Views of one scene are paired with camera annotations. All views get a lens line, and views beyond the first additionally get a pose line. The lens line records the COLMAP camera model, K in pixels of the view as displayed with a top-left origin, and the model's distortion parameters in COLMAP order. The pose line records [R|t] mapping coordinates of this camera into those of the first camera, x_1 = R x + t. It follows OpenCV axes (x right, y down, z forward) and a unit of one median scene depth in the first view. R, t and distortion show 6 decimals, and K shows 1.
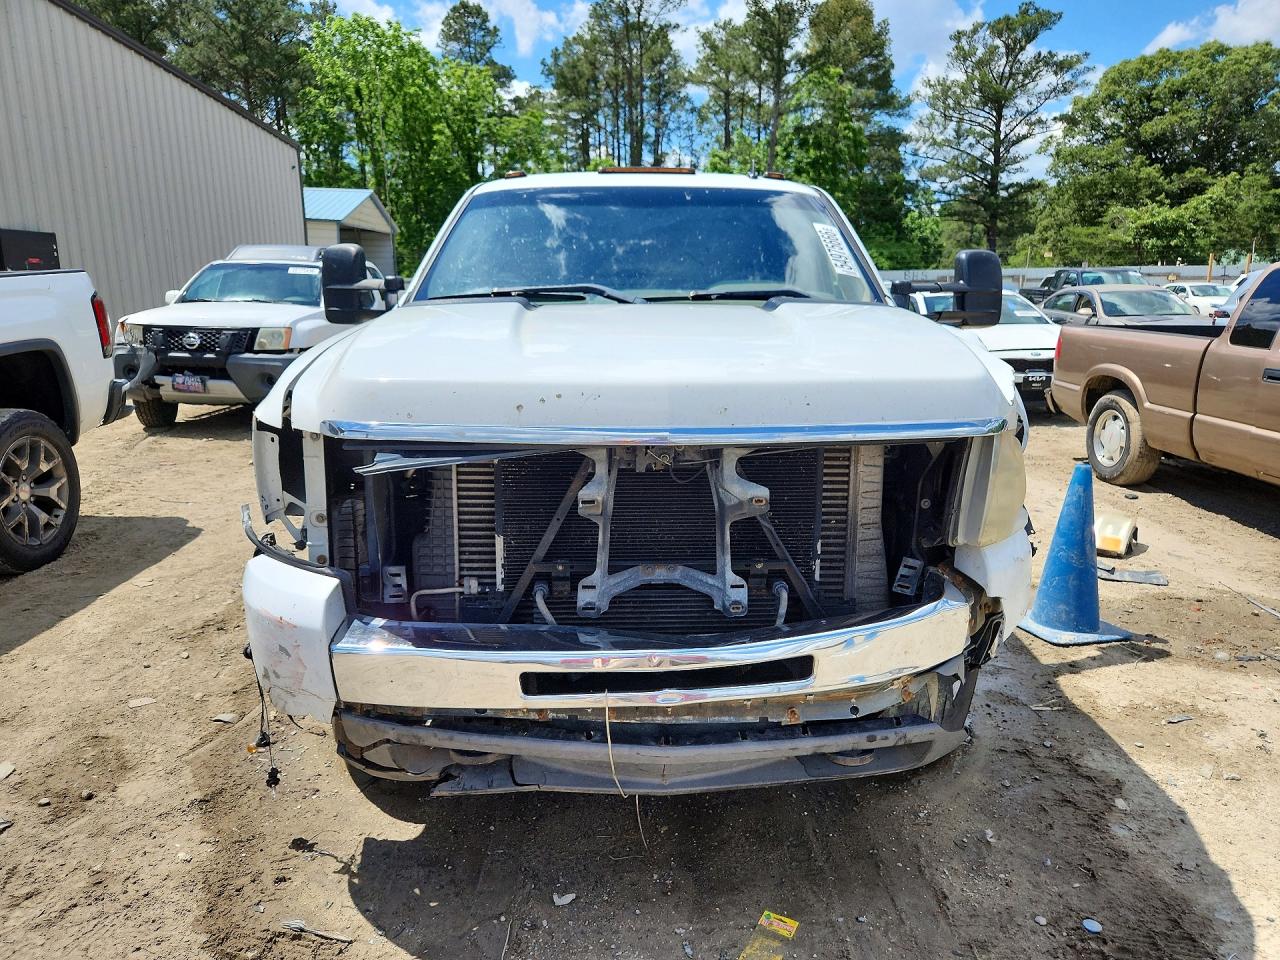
lens RADIAL K [[867.0, 0, 642.2], [0, 867.0, 489.0], [0, 0, 1]] dist [0.038908, -0.023698]
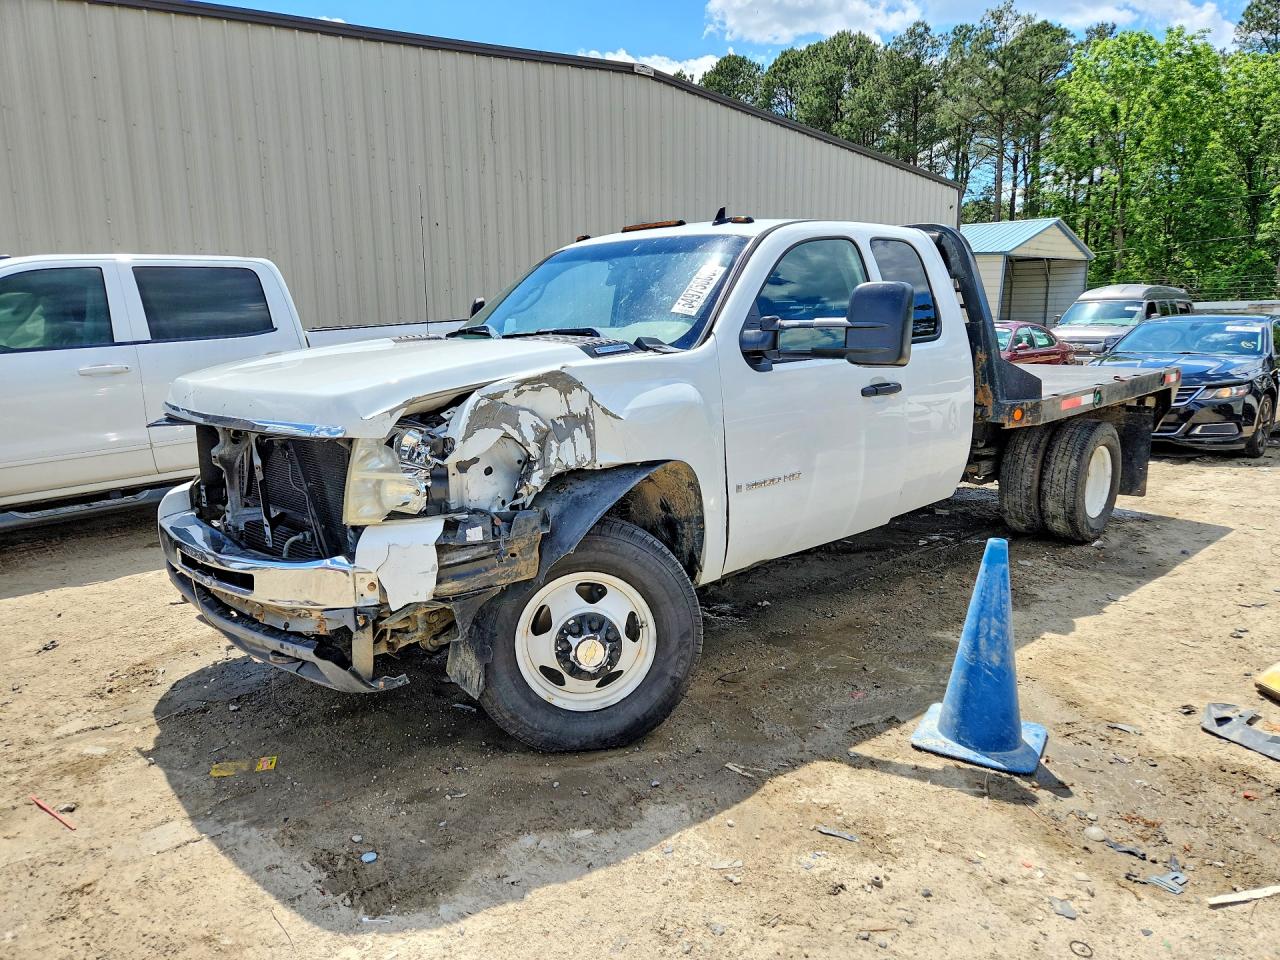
lens RADIAL K [[867.0, 0, 644.4], [0, 867.0, 471.9], [0, 0, 1]] dist [0.038908, -0.023698]
pose [[0.687831, 0.112385, -0.717118, 0.353688], [-0.149384, 0.988710, 0.011665, -0.020983], [0.710333, 0.099103, 0.696854, 0.086088]]
